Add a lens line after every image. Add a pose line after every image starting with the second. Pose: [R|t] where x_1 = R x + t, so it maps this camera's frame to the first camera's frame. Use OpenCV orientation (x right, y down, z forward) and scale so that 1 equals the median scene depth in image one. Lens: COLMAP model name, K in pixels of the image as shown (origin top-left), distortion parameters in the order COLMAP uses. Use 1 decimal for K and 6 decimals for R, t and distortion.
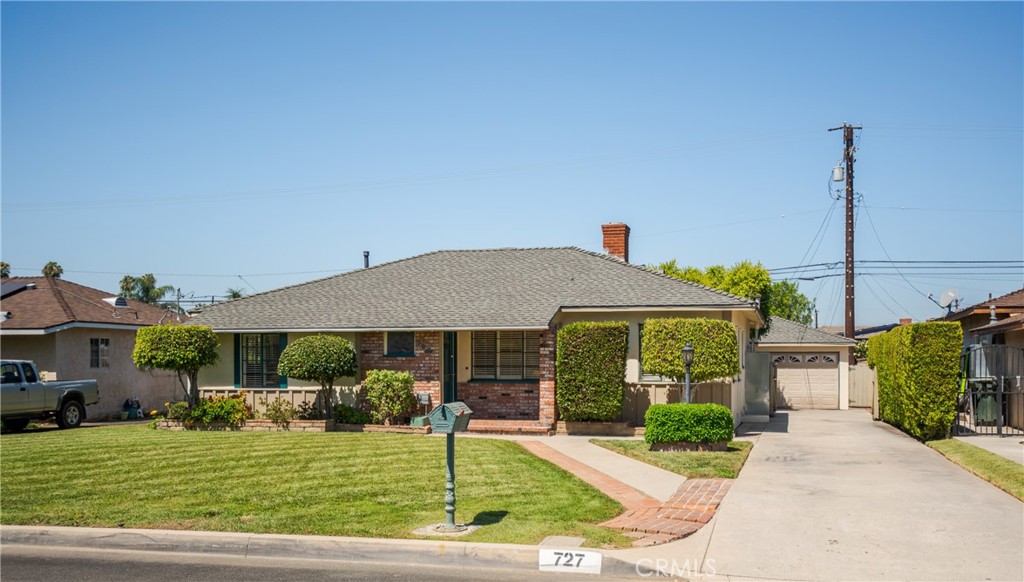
lens RADIAL K [[1046.5, 0, 512.0], [0, 1046.5, 291.0], [0, 0, 1]] dist [0.050002, 0.002484]
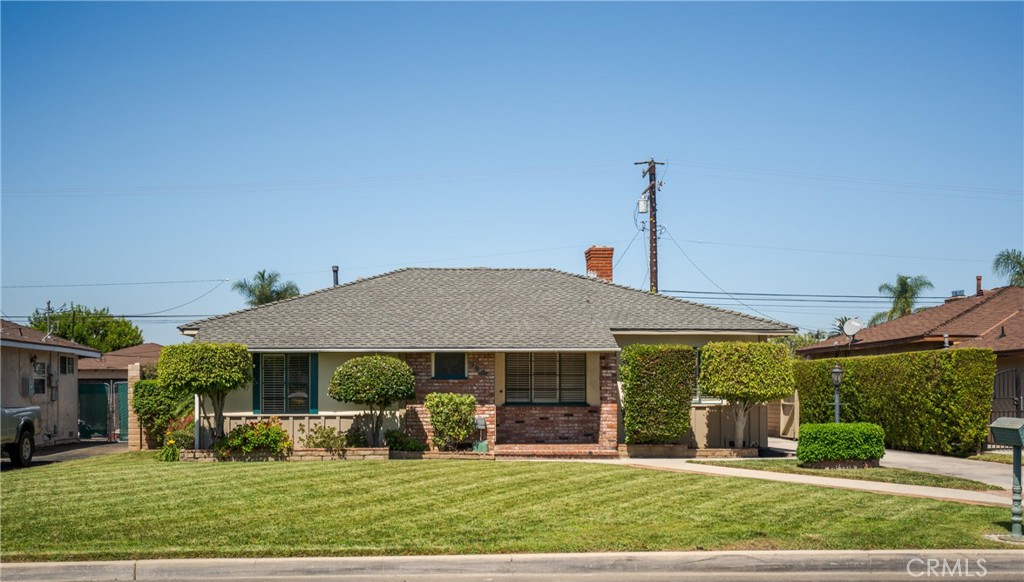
lens RADIAL K [[1086.7, 0, 512.0], [0, 1086.7, 291.0], [0, 0, 1]] dist [0.048127, 0.003161]
pose [[0.950797, 0.026286, 0.308698, -0.365206], [-0.019246, 0.999481, -0.025829, 0.007462], [-0.309217, 0.018617, 0.950809, 0.045757]]
